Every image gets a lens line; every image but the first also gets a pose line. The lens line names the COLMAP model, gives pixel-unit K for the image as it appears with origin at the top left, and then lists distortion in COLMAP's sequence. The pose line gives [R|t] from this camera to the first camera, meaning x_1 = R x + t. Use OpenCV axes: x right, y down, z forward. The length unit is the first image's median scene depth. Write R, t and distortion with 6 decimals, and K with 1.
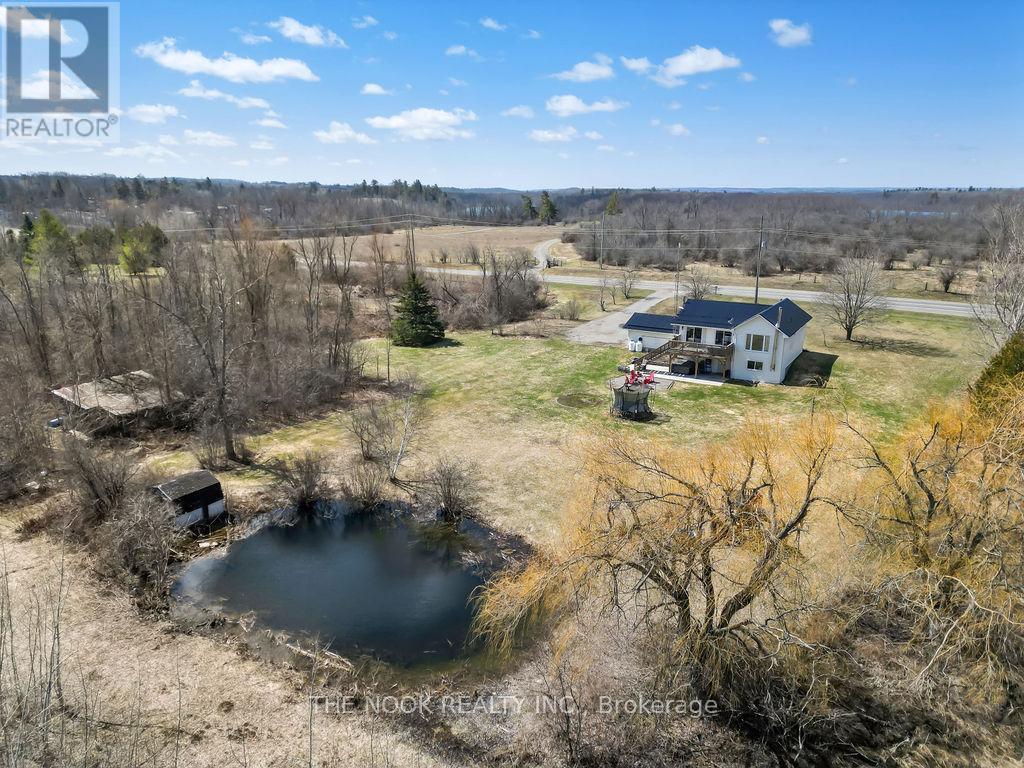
lens RADIAL K [[725.2, 0, 510.8], [0, 725.2, 378.3], [0, 0, 1]] dist [0.059052, -0.035592]
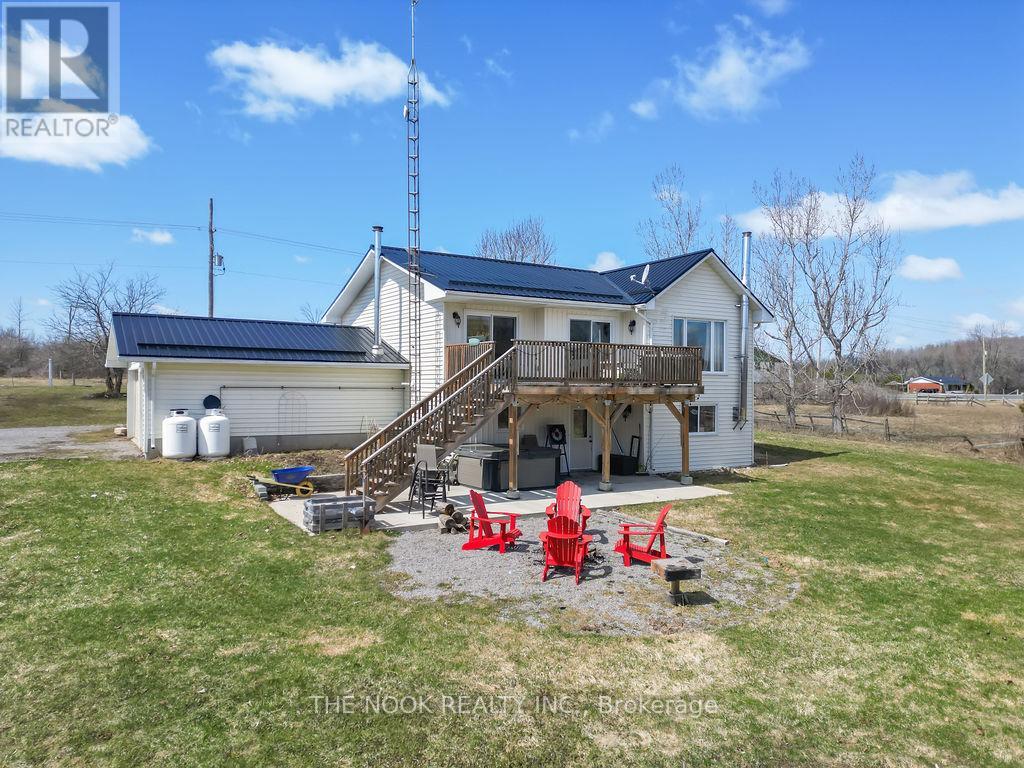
lens RADIAL K [[725.2, 0, 512.3], [0, 725.2, 377.5], [0, 0, 1]] dist [0.059052, -0.035592]
pose [[0.462930, 0.005711, 0.886376, 0.022839], [0.221745, 0.967437, -0.122045, -0.014417], [-0.858210, 0.253047, 0.446589, 0.908419]]
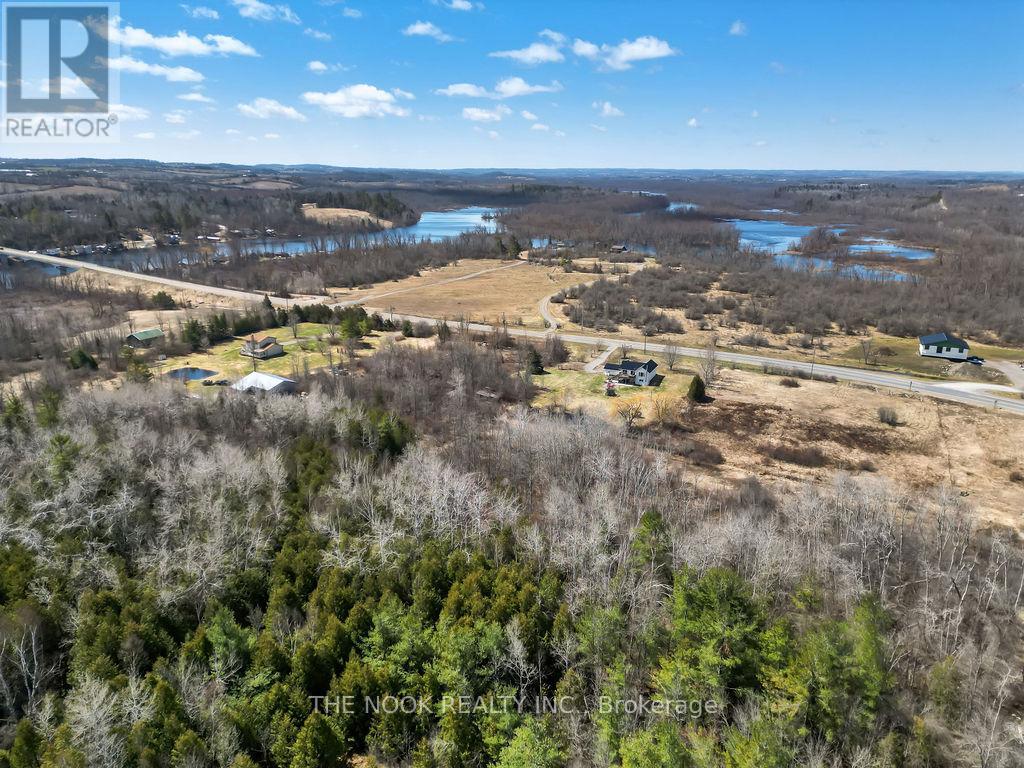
lens RADIAL K [[725.2, 0, 514.9], [0, 725.2, 381.3], [0, 0, 1]] dist [0.059052, -0.035592]
pose [[0.993605, -0.019009, 0.111299, -0.691334], [0.015269, 0.999293, 0.034358, -0.146169], [-0.111874, -0.032439, 0.993193, -2.513975]]
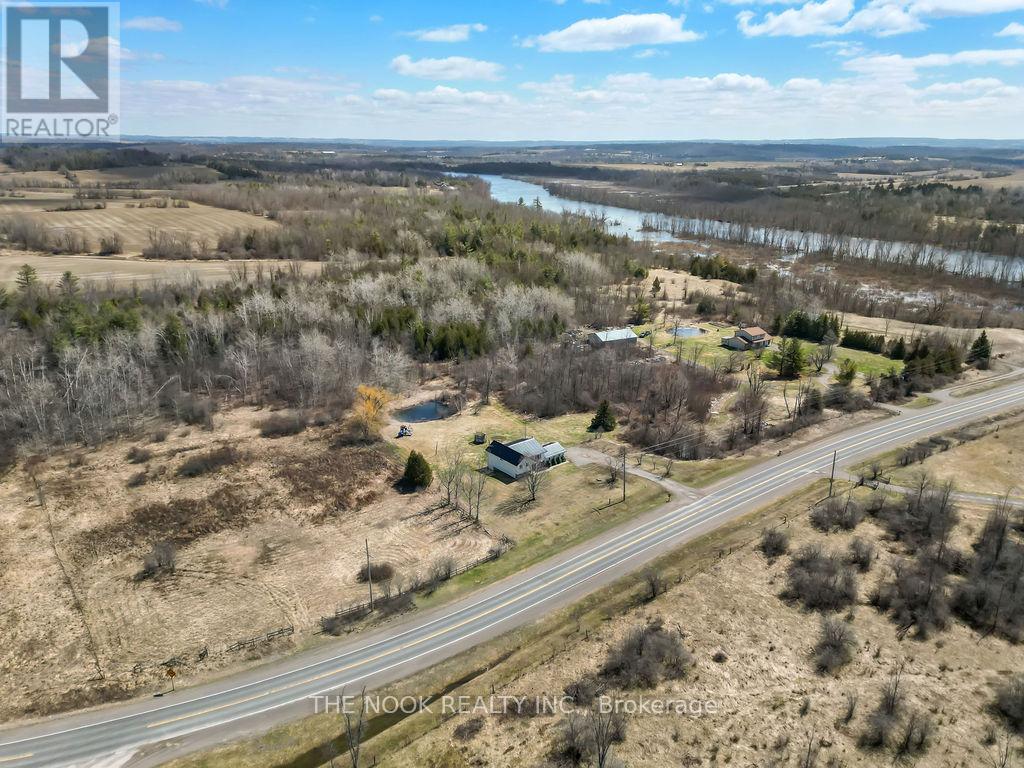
lens RADIAL K [[725.2, 0, 513.5], [0, 725.2, 379.8], [0, 0, 1]] dist [0.059052, -0.035592]
pose [[-0.337880, 0.288240, -0.895966, 2.489463], [-0.254528, 0.888497, 0.381823, -1.248699], [0.906120, 0.357059, -0.226840, 1.502169]]
